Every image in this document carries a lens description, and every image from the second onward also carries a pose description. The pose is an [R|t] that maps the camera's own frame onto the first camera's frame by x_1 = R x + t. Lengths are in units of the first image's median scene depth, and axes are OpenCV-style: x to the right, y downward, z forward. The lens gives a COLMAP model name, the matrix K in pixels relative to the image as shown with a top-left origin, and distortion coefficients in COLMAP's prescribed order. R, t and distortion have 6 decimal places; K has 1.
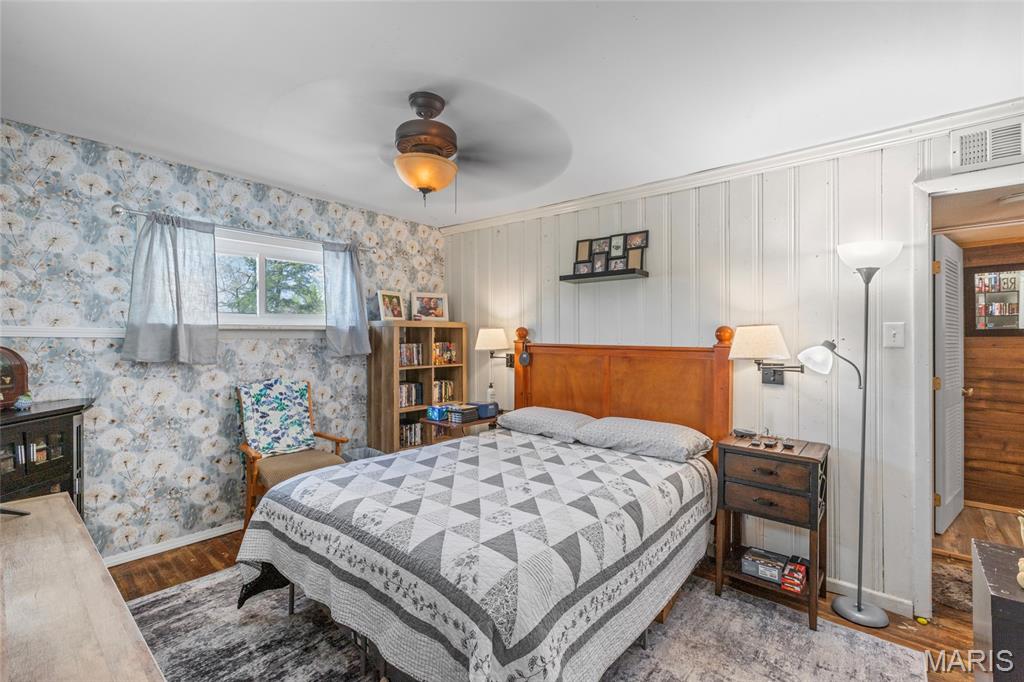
lens RADIAL K [[454.0, 0, 509.4], [0, 454.0, 336.4], [0, 0, 1]] dist [0.000440, -0.000807]
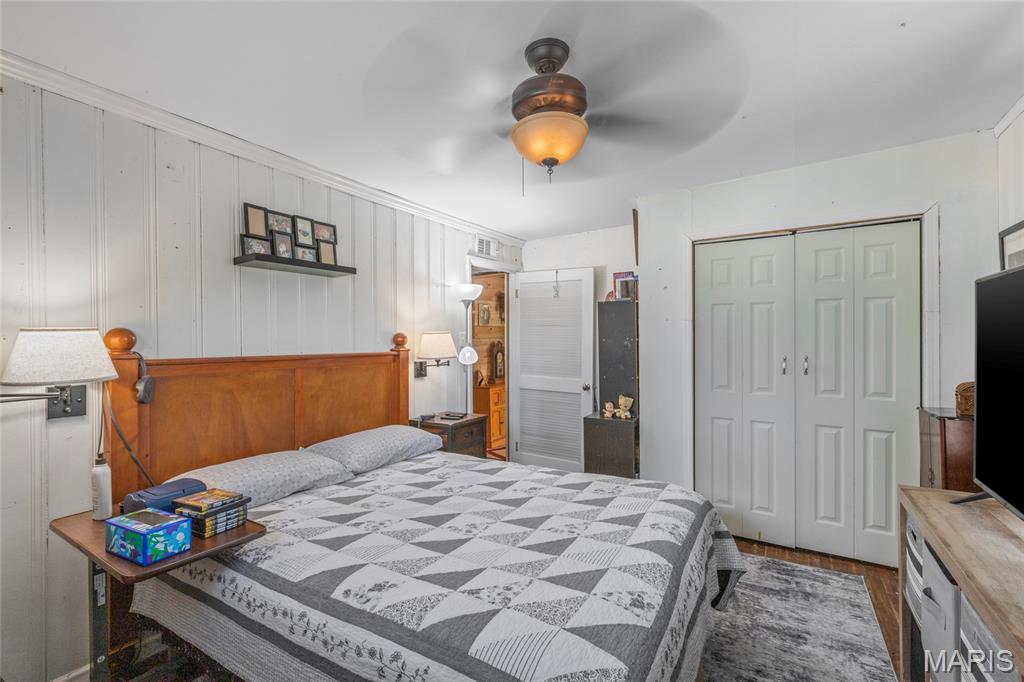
lens RADIAL K [[454.0, 0, 510.3], [0, 454.0, 338.3], [0, 0, 1]] dist [0.000440, -0.000807]
pose [[-0.169489, -0.002963, 0.985528, -0.645695], [0.008022, 0.999958, 0.004386, -0.009545], [-0.985499, 0.008649, -0.169458, 0.806184]]
